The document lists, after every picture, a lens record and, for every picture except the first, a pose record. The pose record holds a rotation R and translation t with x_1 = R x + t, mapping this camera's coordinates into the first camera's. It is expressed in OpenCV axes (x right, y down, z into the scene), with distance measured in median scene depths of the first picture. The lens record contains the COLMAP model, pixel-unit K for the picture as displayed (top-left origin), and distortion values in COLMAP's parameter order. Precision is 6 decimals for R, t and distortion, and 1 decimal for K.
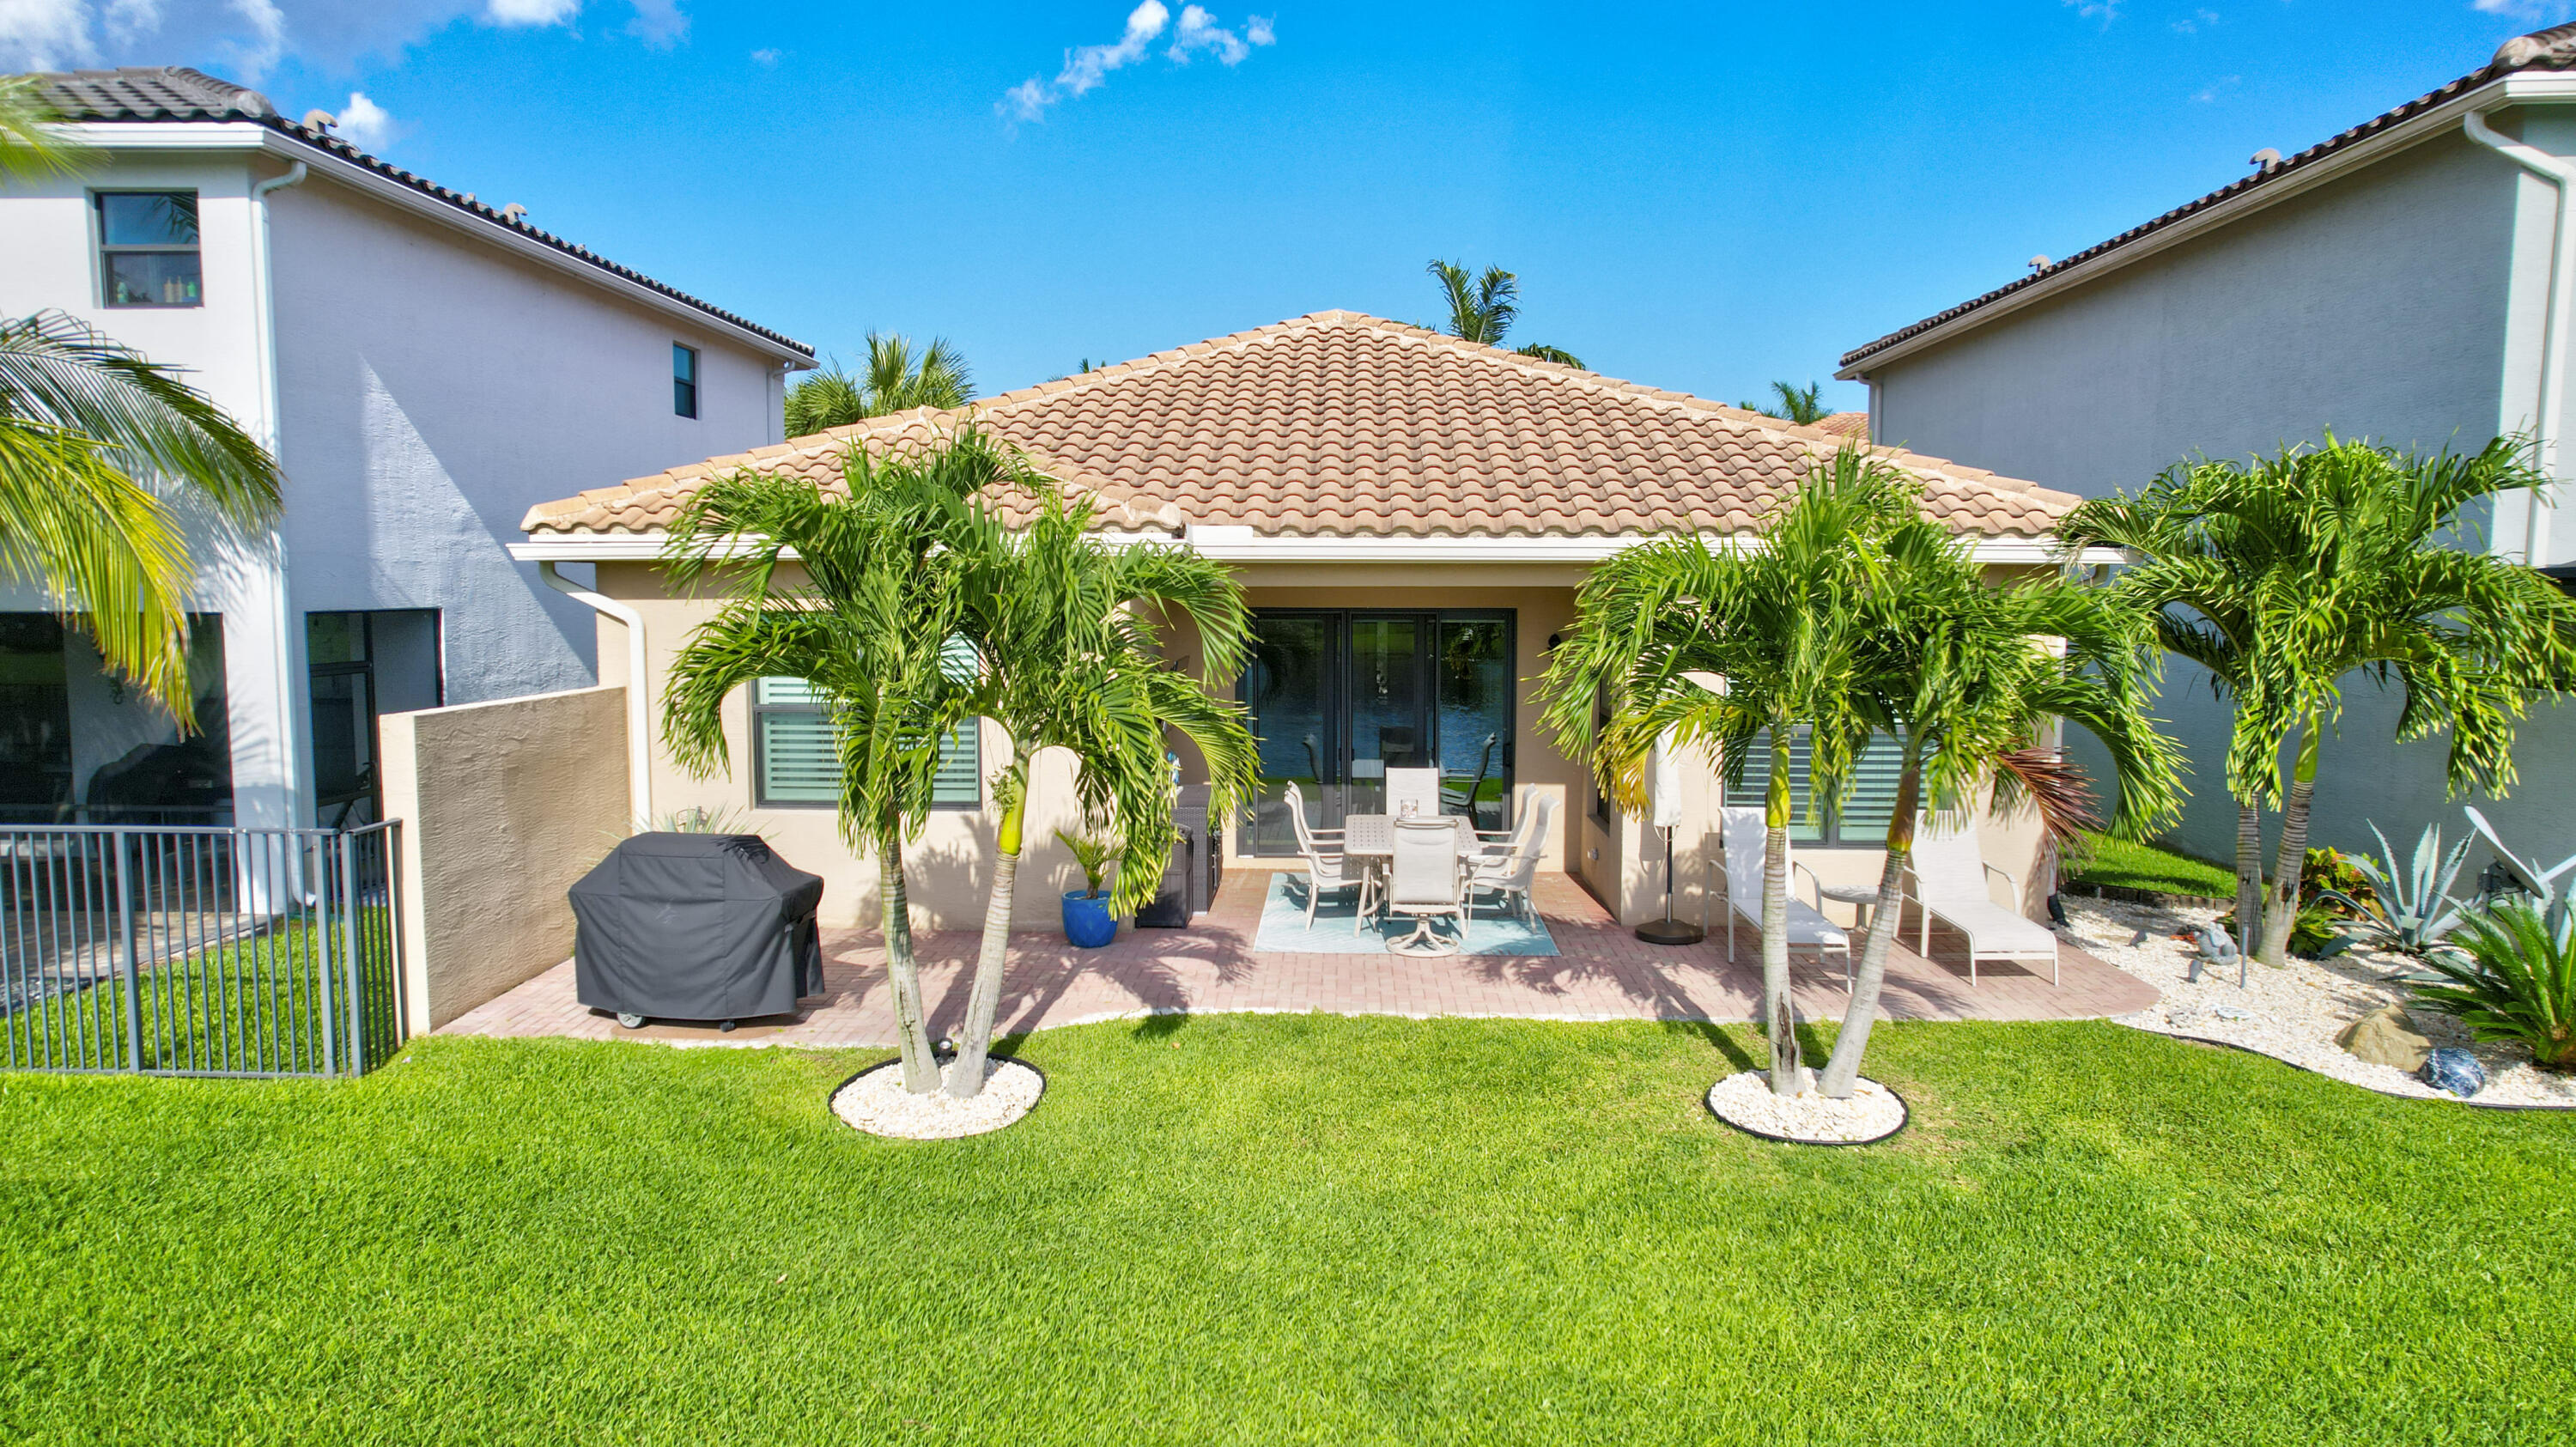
lens RADIAL K [[1675.6, 0, 1276.2], [0, 1675.6, 731.4], [0, 0, 1]] dist [-0.088349, 0.074481]
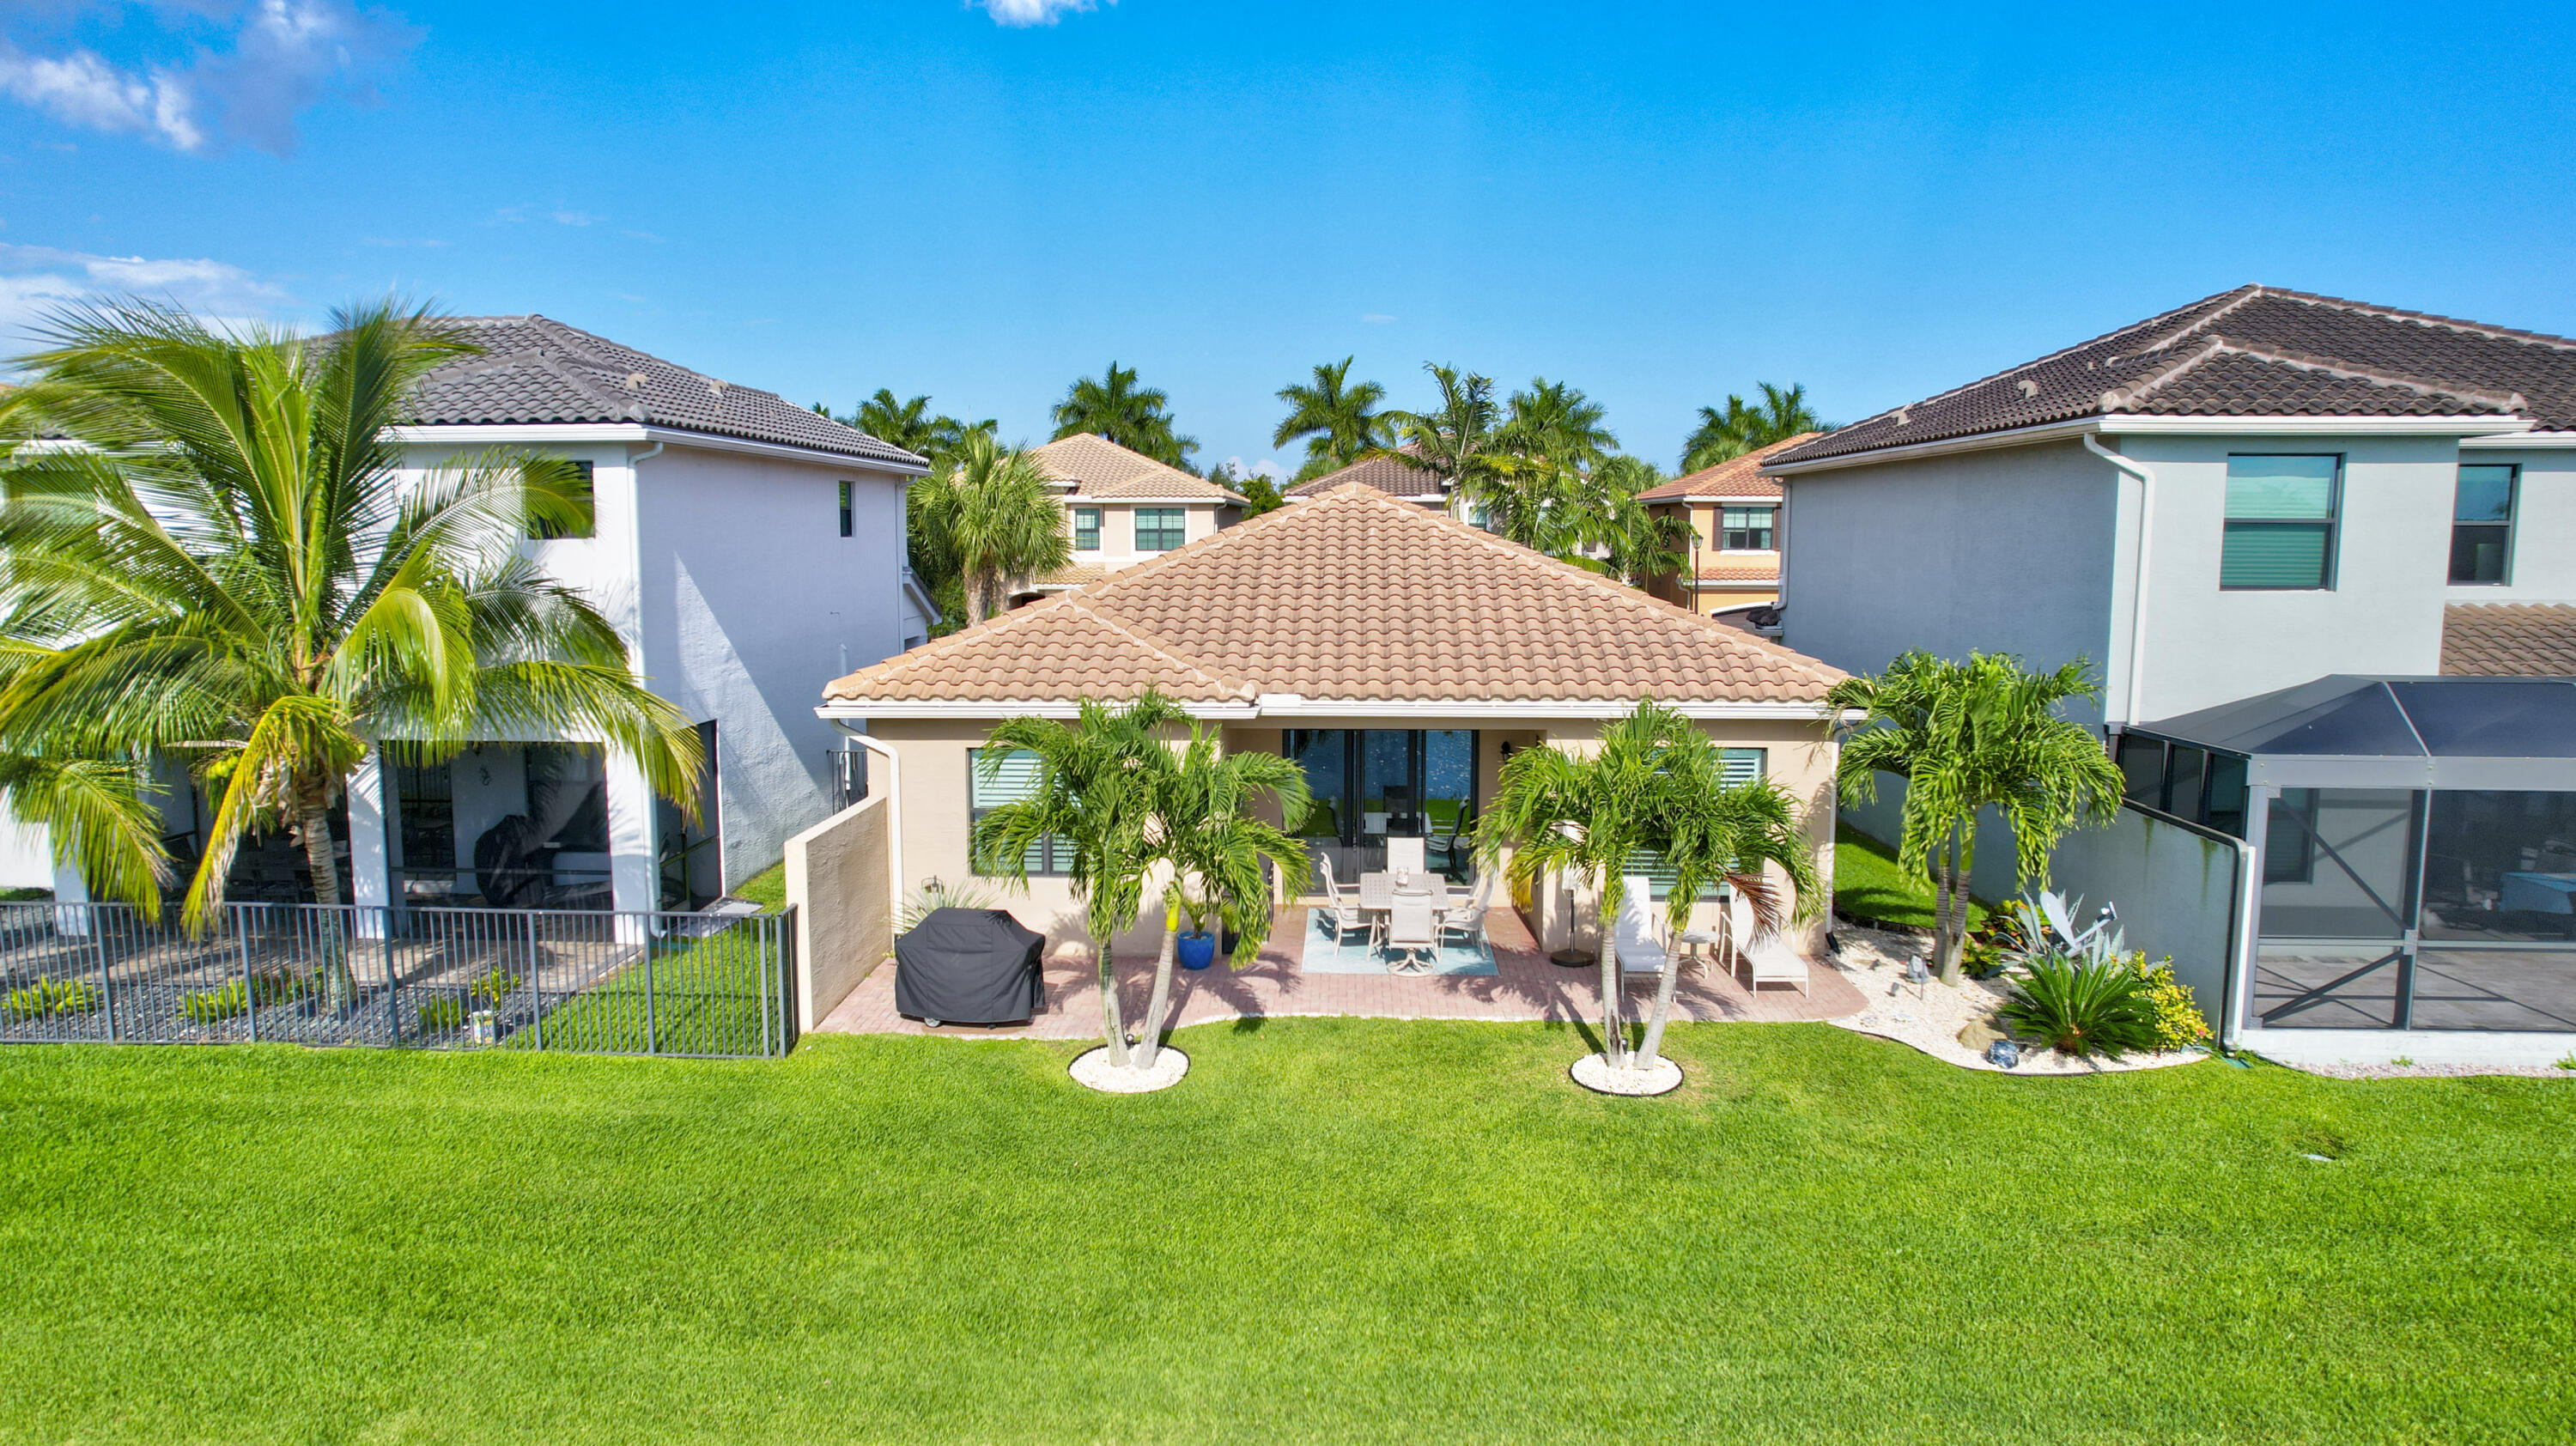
lens RADIAL K [[1648.9, 0, 1284.7], [0, 1648.9, 717.0], [0, 0, 1]] dist [-0.084794, 0.079324]
pose [[0.999998, 0.000608, 0.001688, -0.038742], [-0.000632, 0.999902, 0.013966, -0.153967], [-0.001680, -0.013967, 0.999901, -0.637020]]
